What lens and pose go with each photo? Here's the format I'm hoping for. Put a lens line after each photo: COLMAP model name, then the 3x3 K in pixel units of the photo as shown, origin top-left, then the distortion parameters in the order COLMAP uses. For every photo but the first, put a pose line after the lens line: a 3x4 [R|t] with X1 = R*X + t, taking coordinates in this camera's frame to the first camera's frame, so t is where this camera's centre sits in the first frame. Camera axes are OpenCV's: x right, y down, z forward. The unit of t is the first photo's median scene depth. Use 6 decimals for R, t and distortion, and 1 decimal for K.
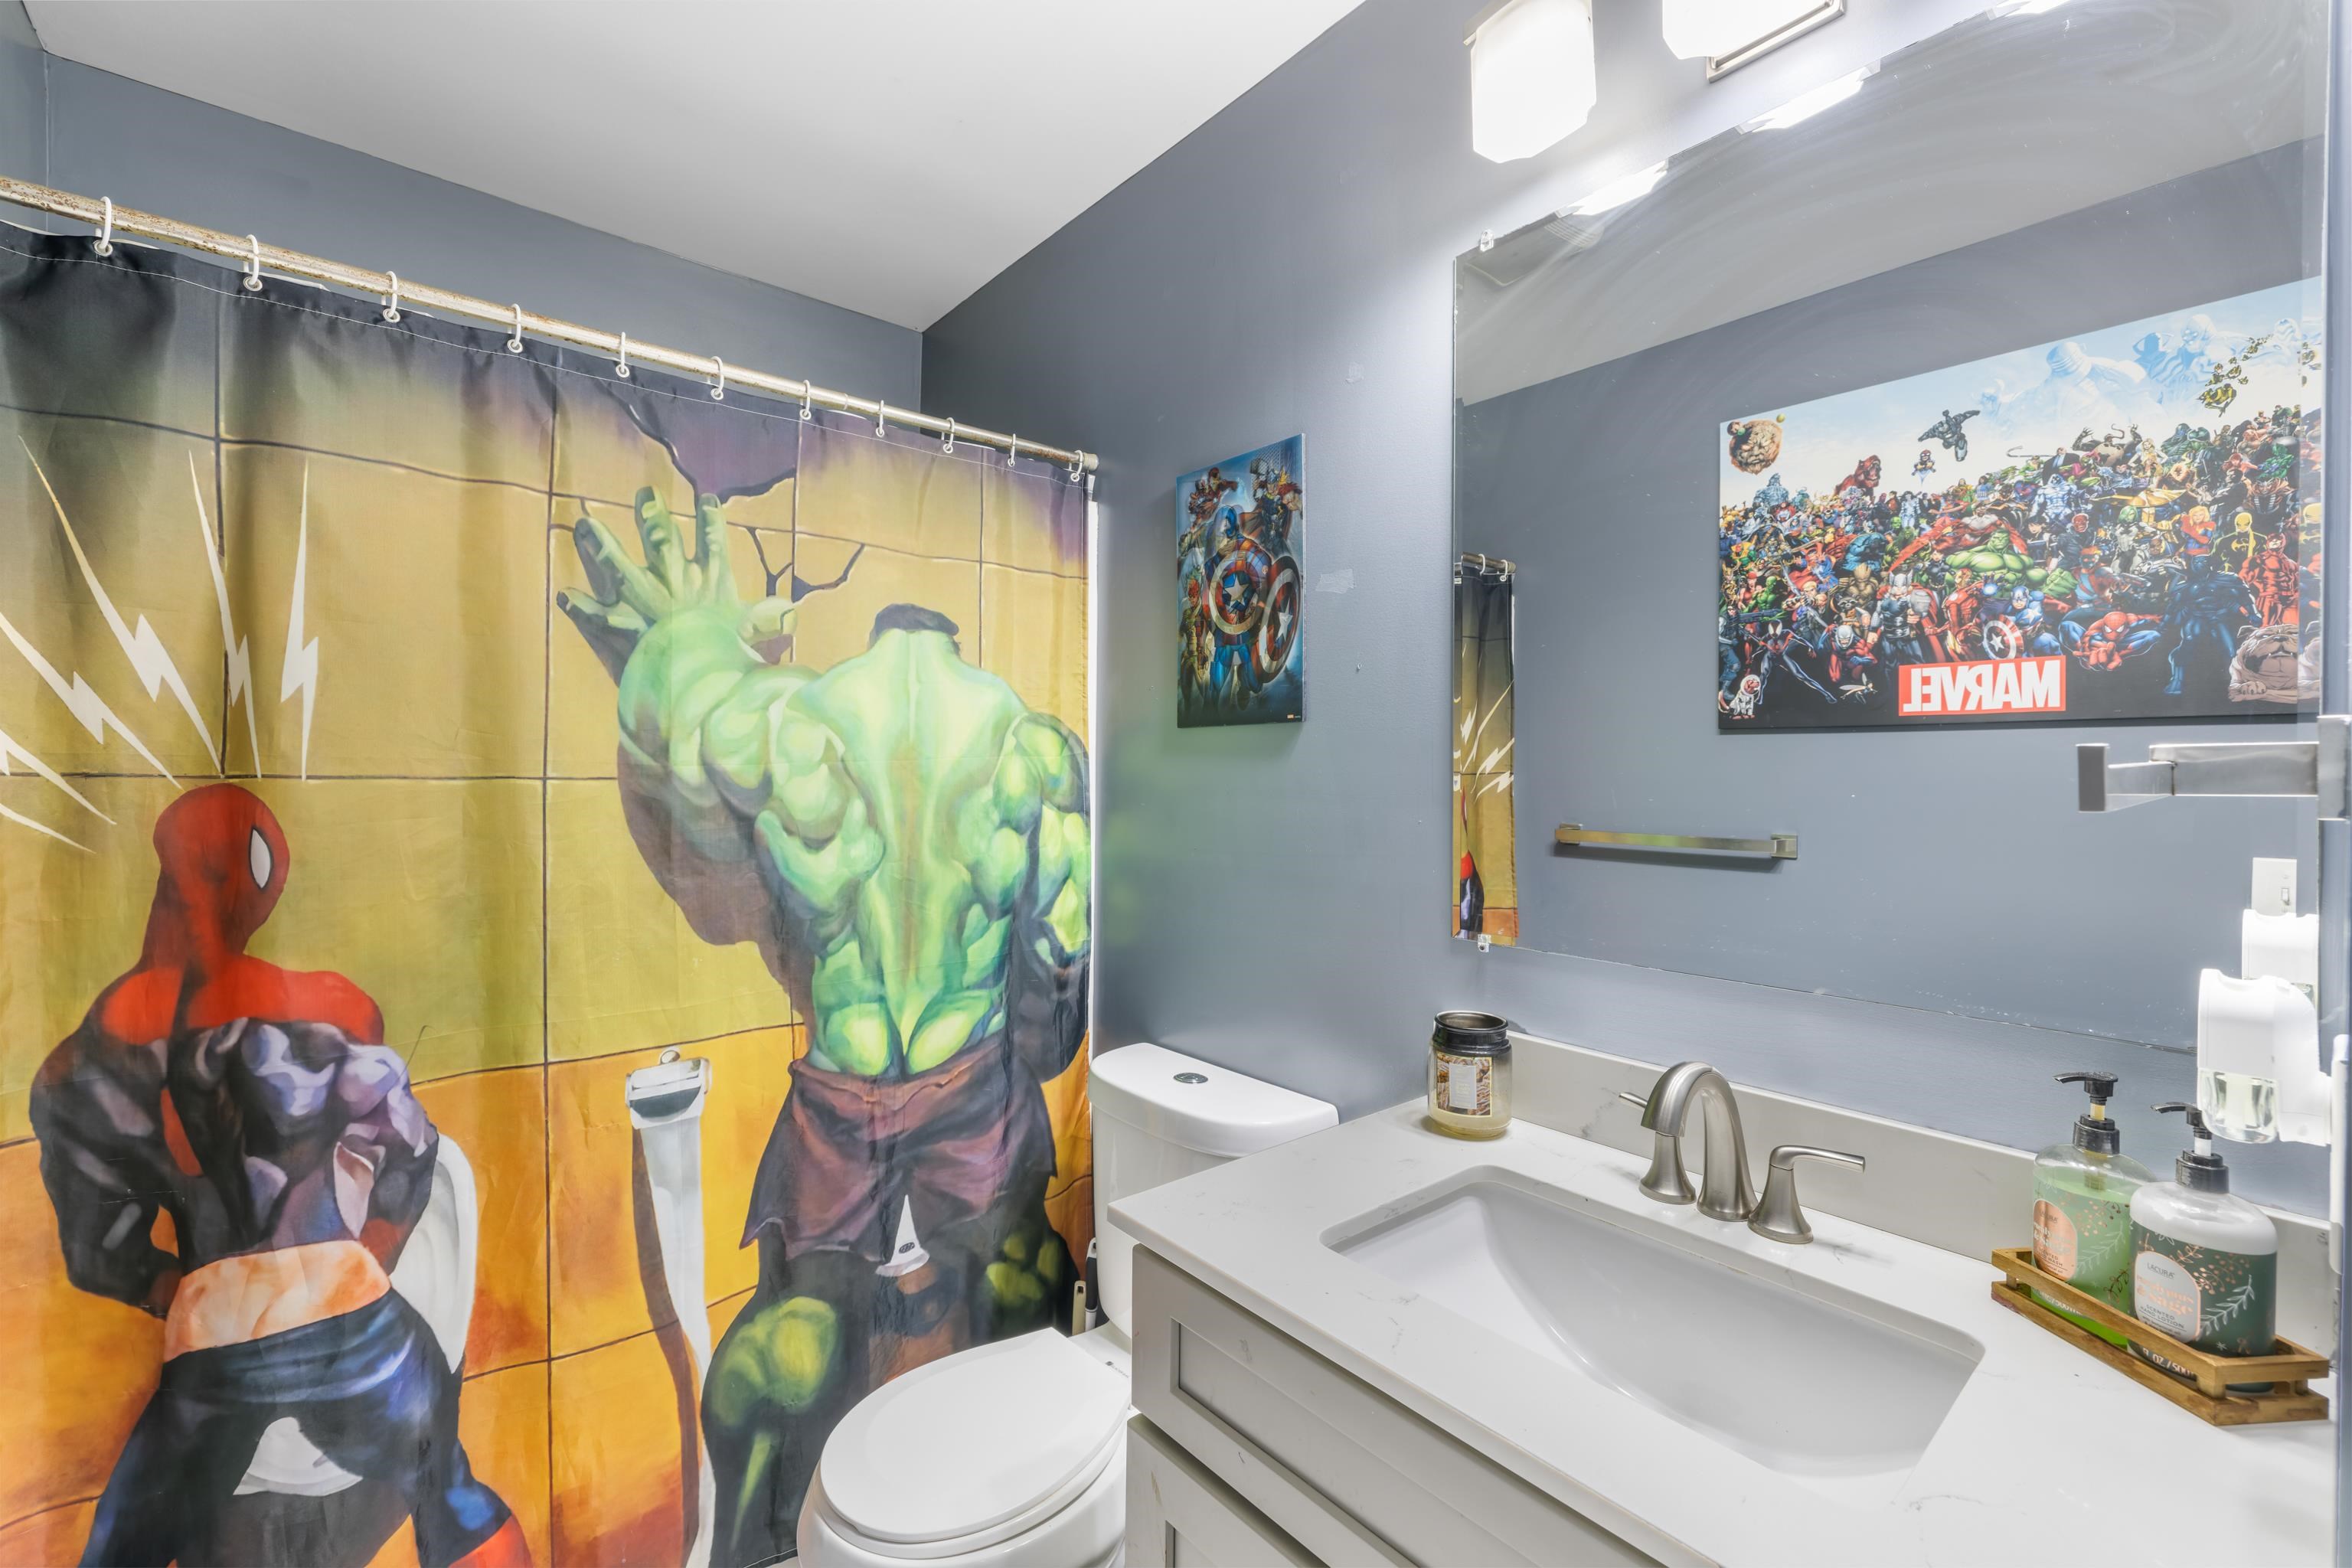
lens RADIAL K [[1017.4, 0, 1175.4], [0, 1017.4, 731.5], [0, 0, 1]] dist [-0.001513, 0.001619]
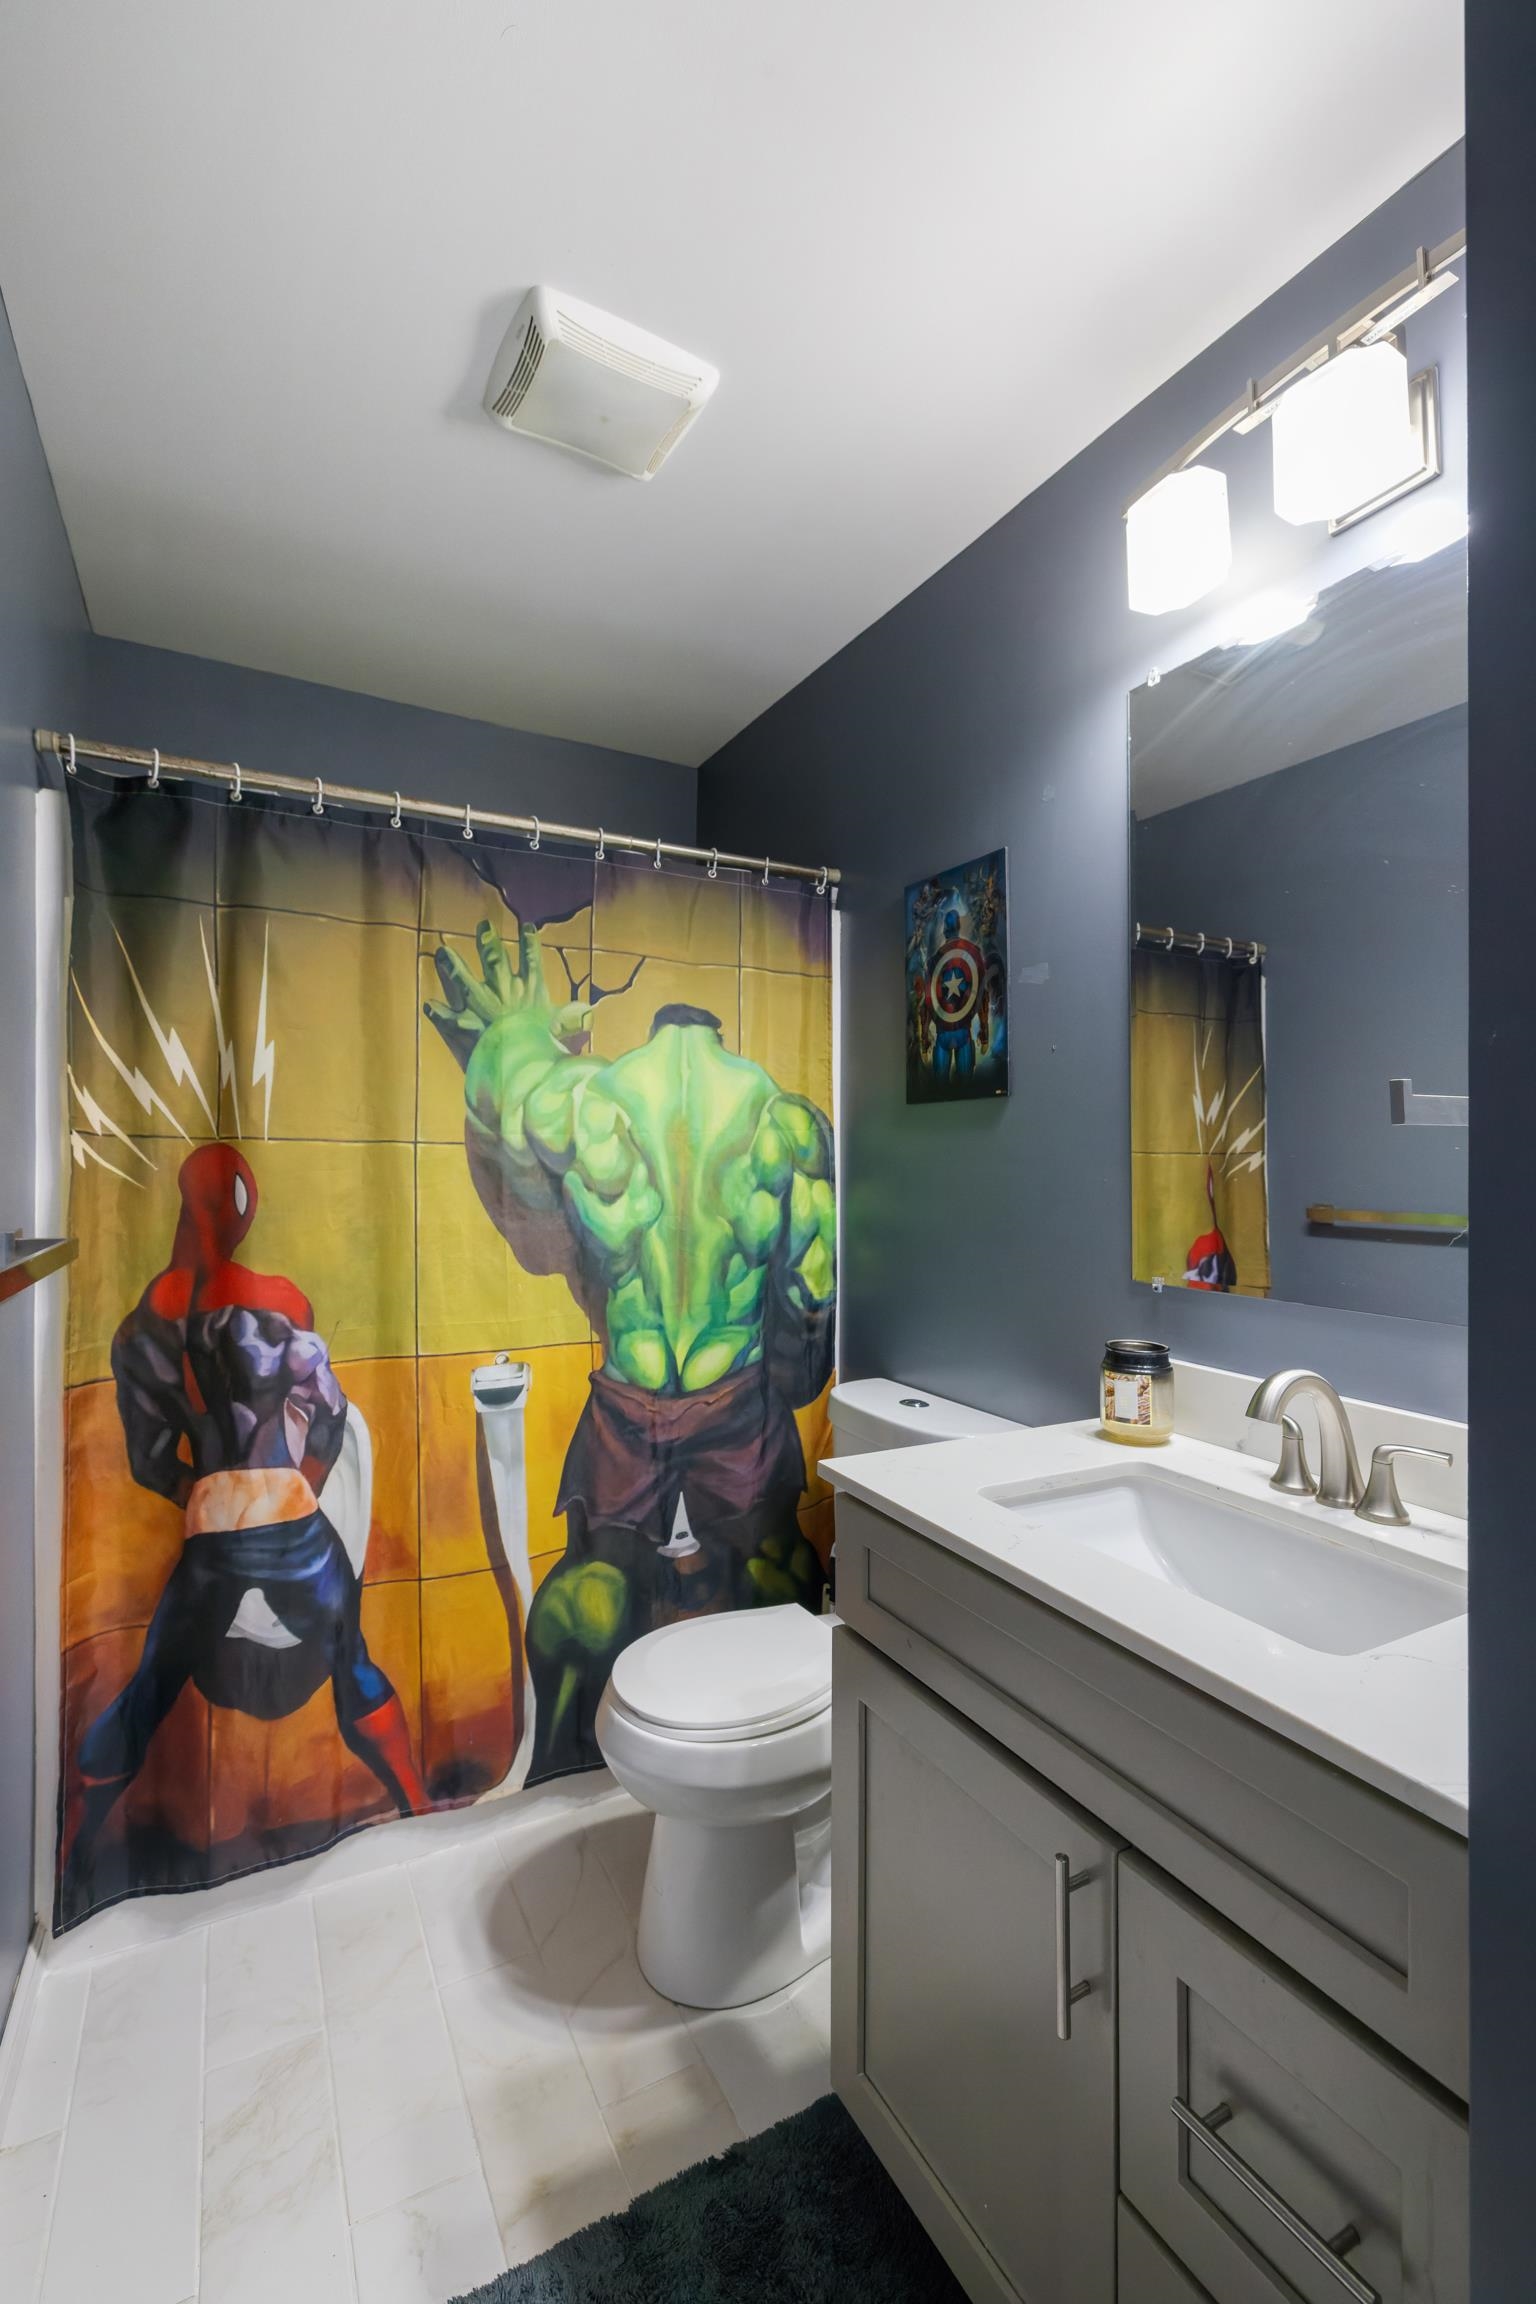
lens RADIAL K [[996.6, 0, 735.6], [0, 996.6, 1121.3], [0, 0, 1]] dist [-0.001513, 0.001619]
pose [[0.976063, -0.003758, -0.217456, 0.068056], [0.003676, 0.999993, -0.000779, 0.018489], [0.217457, -0.000039, 0.976070, -0.168620]]
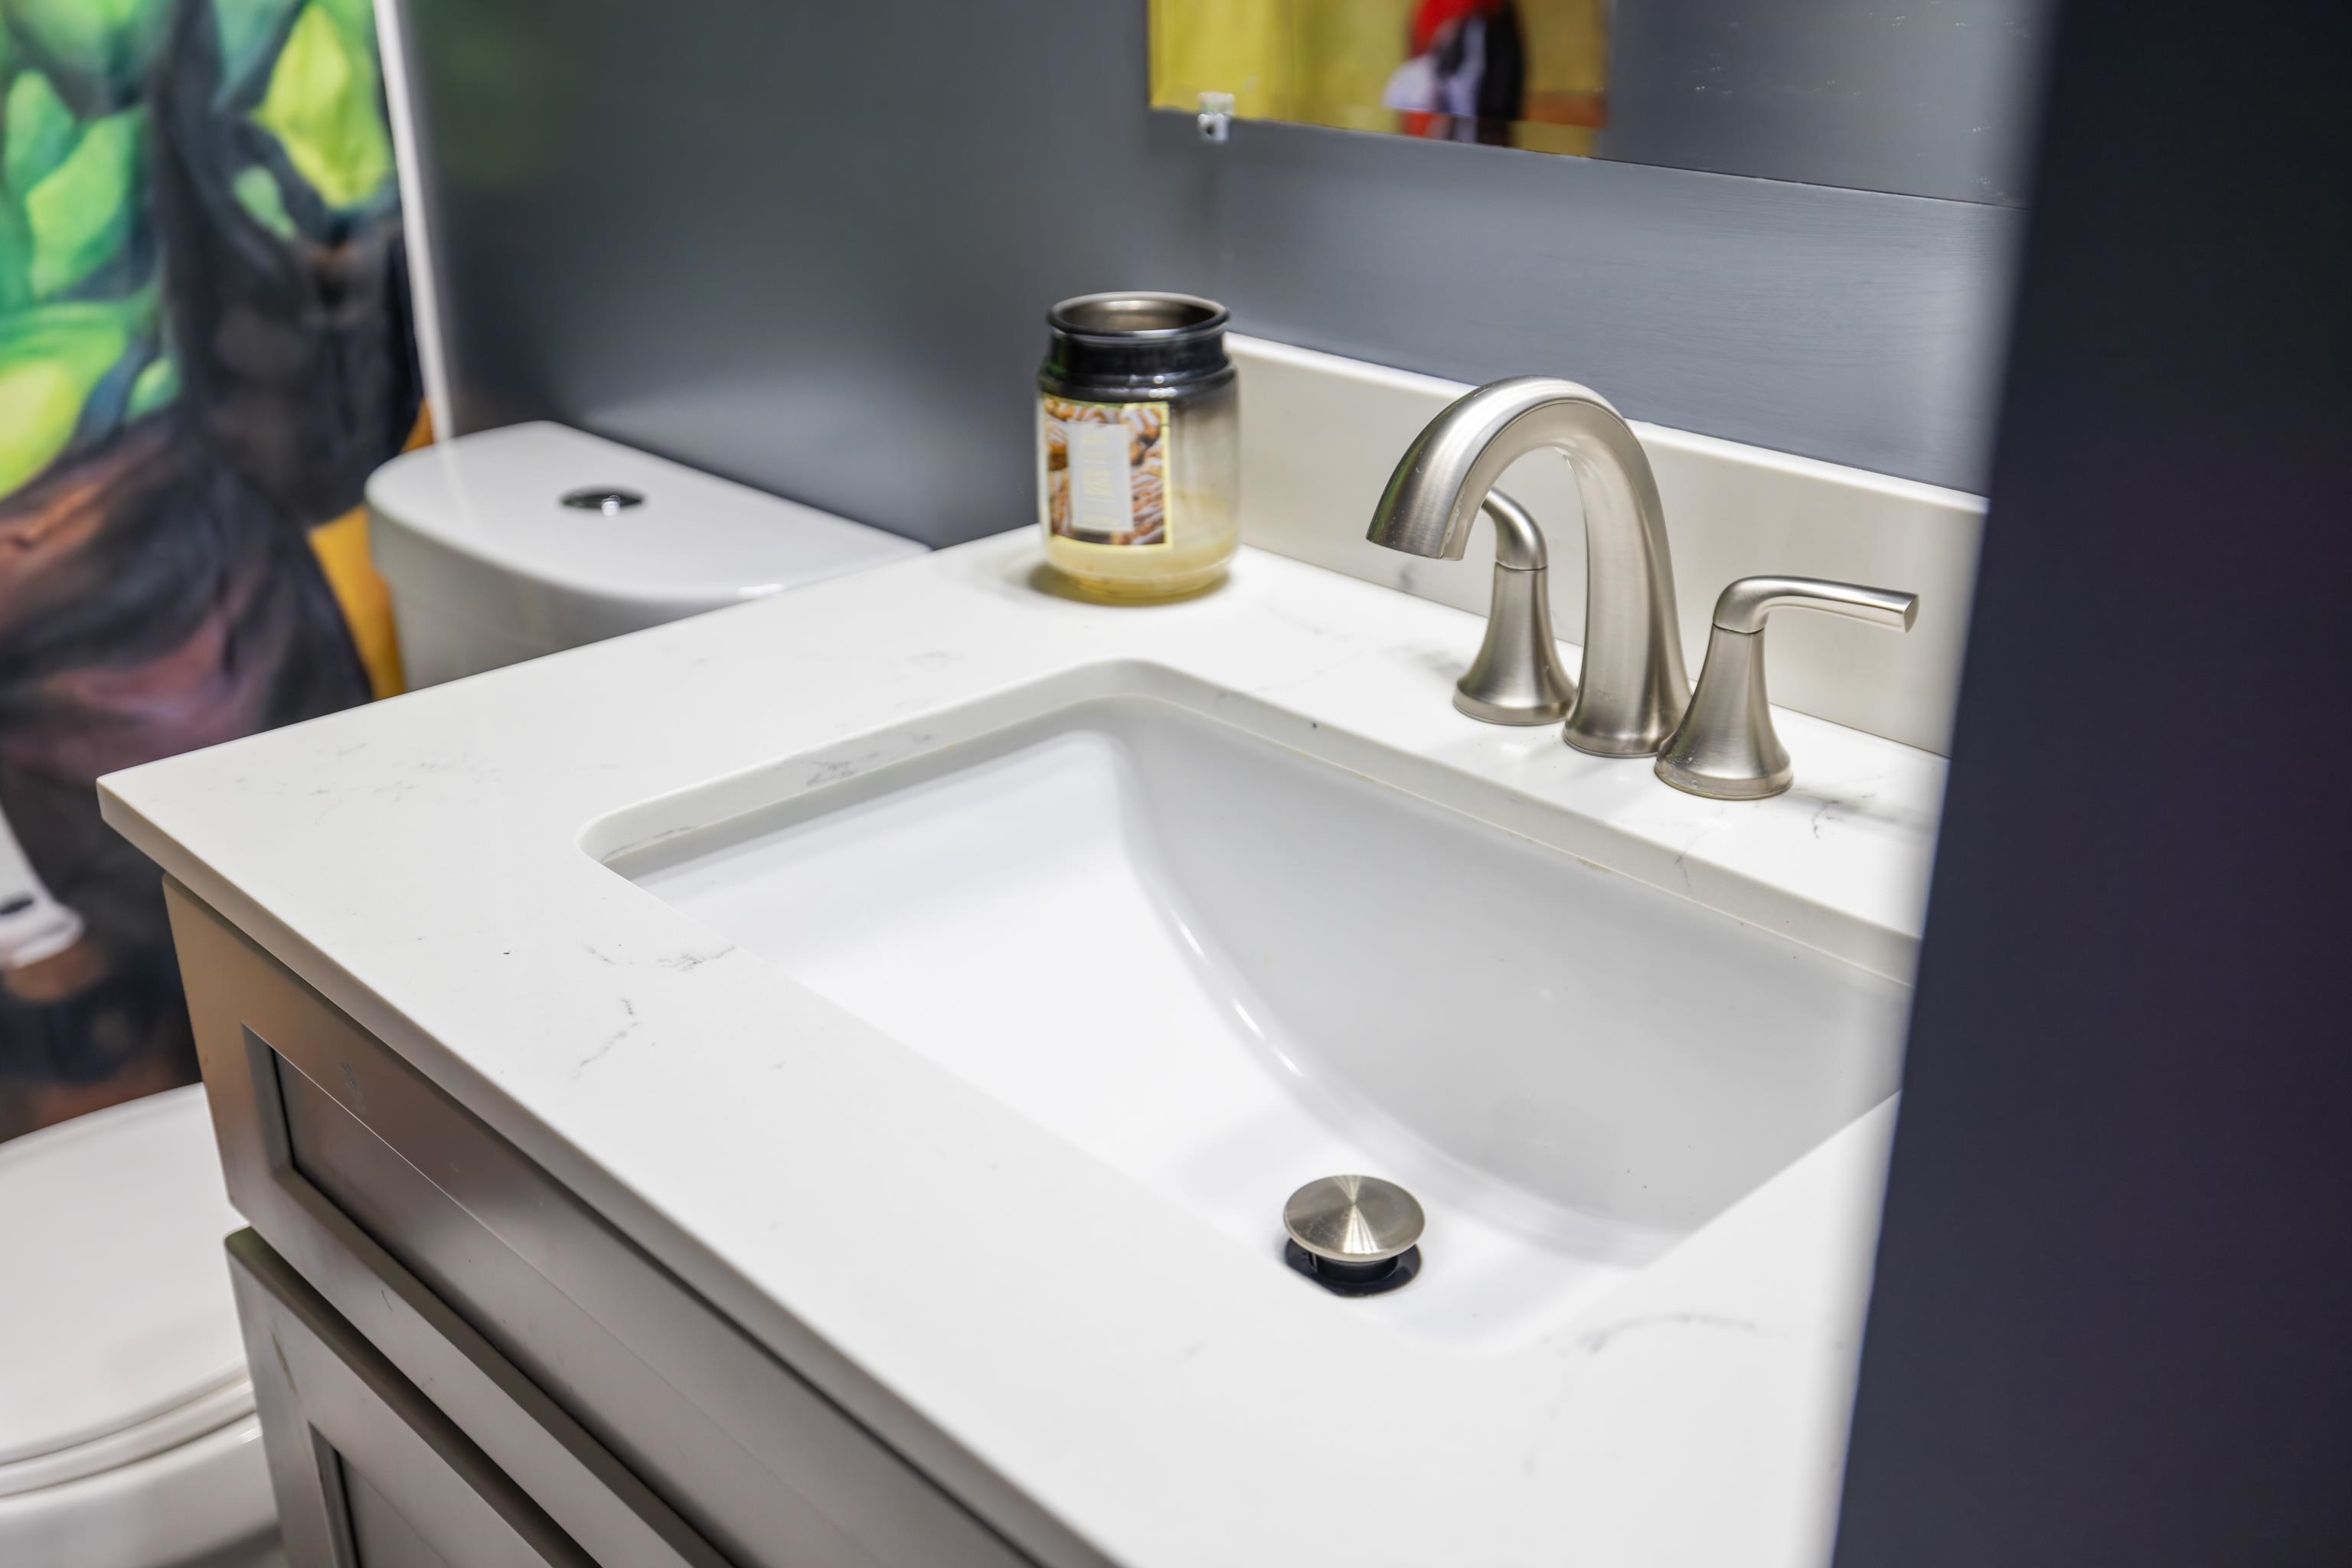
lens RADIAL K [[2375.6, 0, 1183.8], [0, 2375.6, 792.0], [0, 0, 1]] dist [0.009085, 0.000000]
pose [[0.996399, -0.040533, 0.074471, 0.178151], [0.005543, 0.907588, 0.419825, 0.054276], [-0.084606, -0.417901, 0.904545, 0.084876]]
